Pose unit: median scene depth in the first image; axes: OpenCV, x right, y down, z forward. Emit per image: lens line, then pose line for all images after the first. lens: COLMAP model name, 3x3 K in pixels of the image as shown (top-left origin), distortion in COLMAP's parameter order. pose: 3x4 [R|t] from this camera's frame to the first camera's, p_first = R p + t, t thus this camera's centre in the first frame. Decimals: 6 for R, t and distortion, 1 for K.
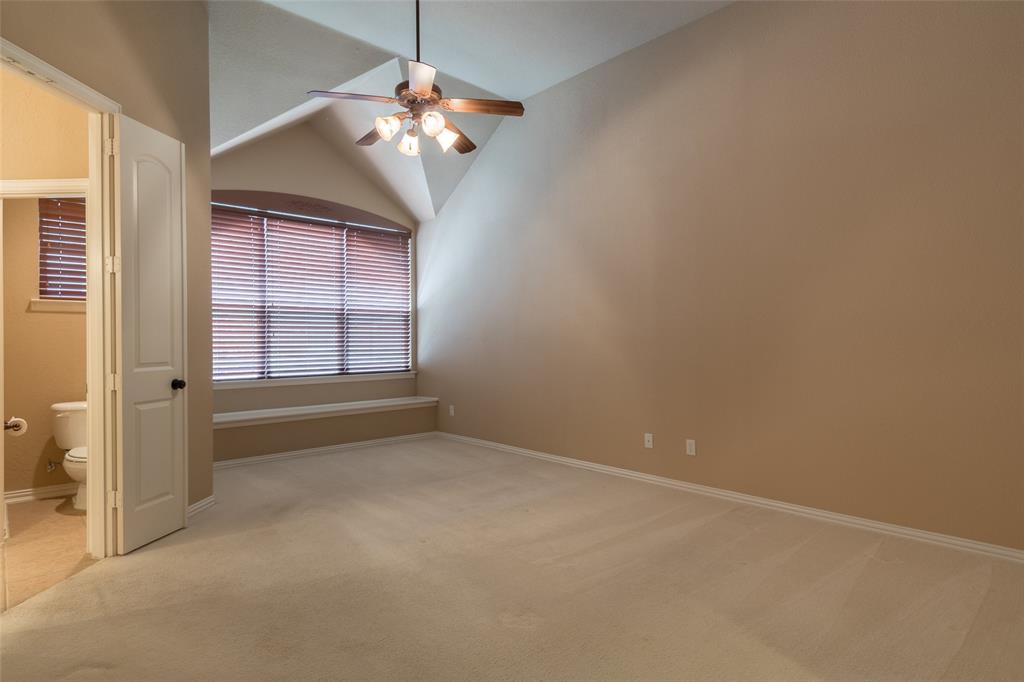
lens RADIAL K [[595.4, 0, 512.0], [0, 595.4, 341.0], [0, 0, 1]] dist [0.004307, 0.000796]
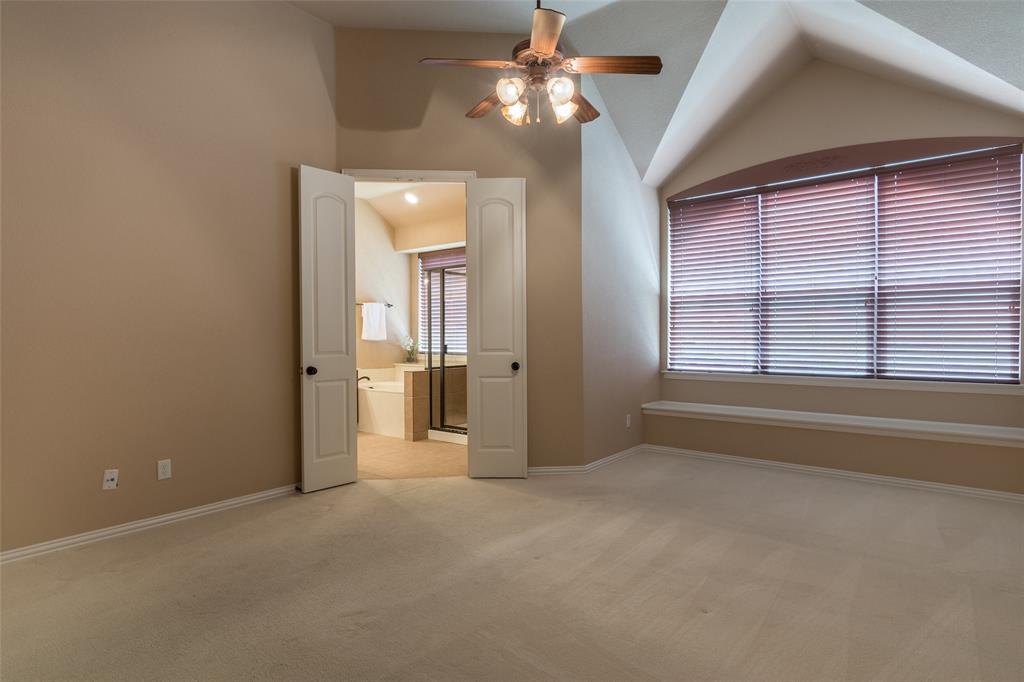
lens RADIAL K [[595.4, 0, 512.0], [0, 595.4, 341.0], [0, 0, 1]] dist [0.004307, 0.000796]
pose [[0.053350, 0.014026, -0.998477, 0.461959], [0.003108, 0.999894, 0.014212, -0.000393], [0.998571, -0.003861, 0.053301, 0.577302]]
